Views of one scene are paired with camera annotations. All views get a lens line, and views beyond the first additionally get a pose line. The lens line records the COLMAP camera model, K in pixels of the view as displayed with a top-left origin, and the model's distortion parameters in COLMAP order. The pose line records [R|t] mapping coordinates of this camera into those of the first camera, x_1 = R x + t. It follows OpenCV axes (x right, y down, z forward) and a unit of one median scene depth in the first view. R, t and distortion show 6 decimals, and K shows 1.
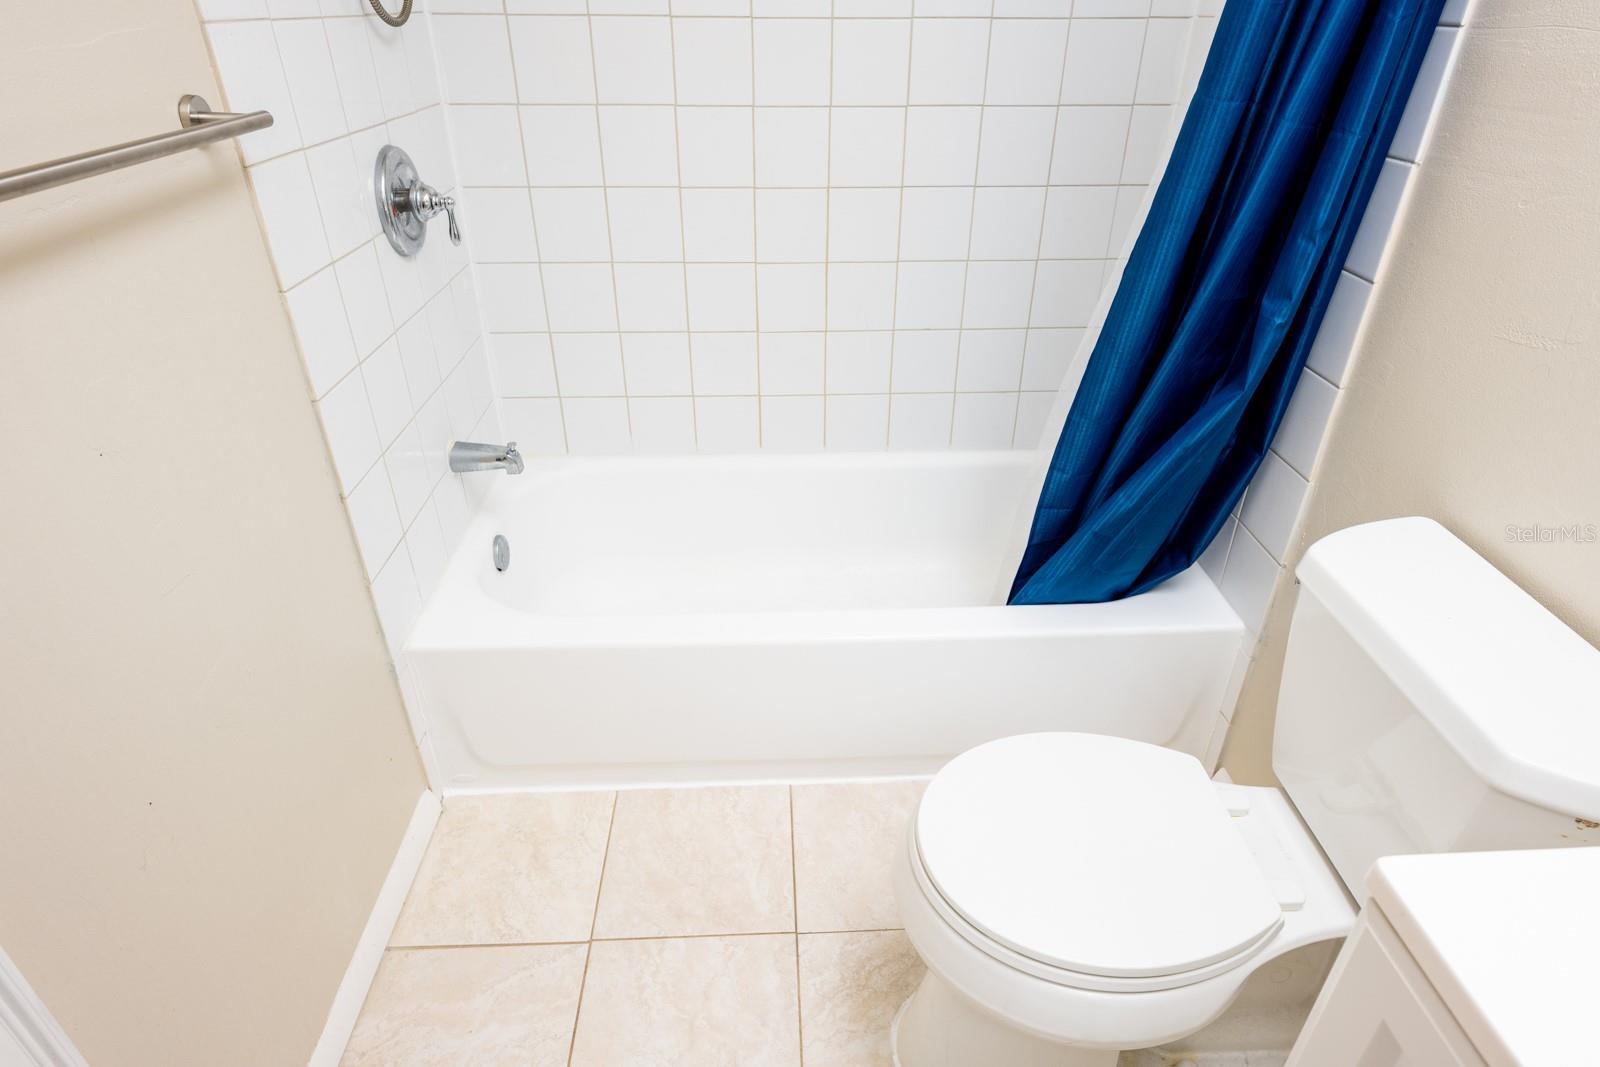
lens RADIAL K [[894.4, 0, 802.8], [0, 894.4, 531.5], [0, 0, 1]] dist [-0.003431, -0.000478]
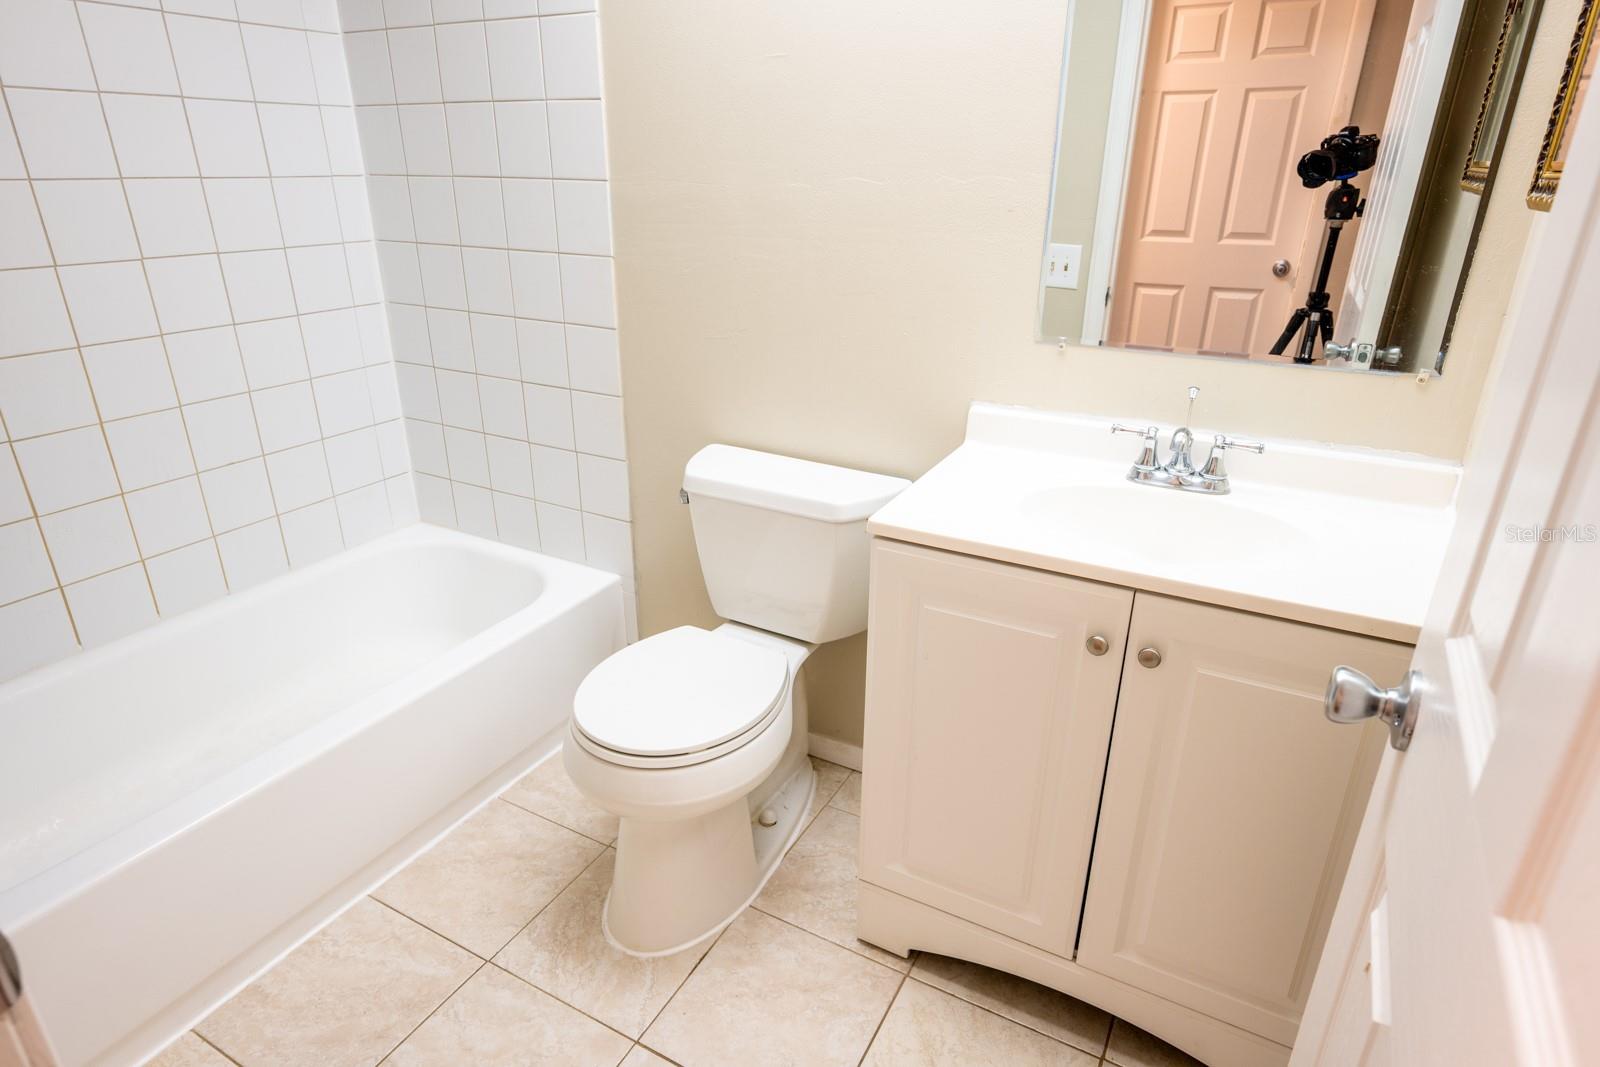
lens RADIAL K [[881.0, 0, 805.9], [0, 881.0, 534.0], [0, 0, 1]] dist [-0.010908, 0.001824]
pose [[0.512657, -0.328231, 0.793377, -0.509246], [0.429874, 0.898009, 0.093747, 0.048202], [-0.743231, 0.292992, 0.601468, -0.091836]]
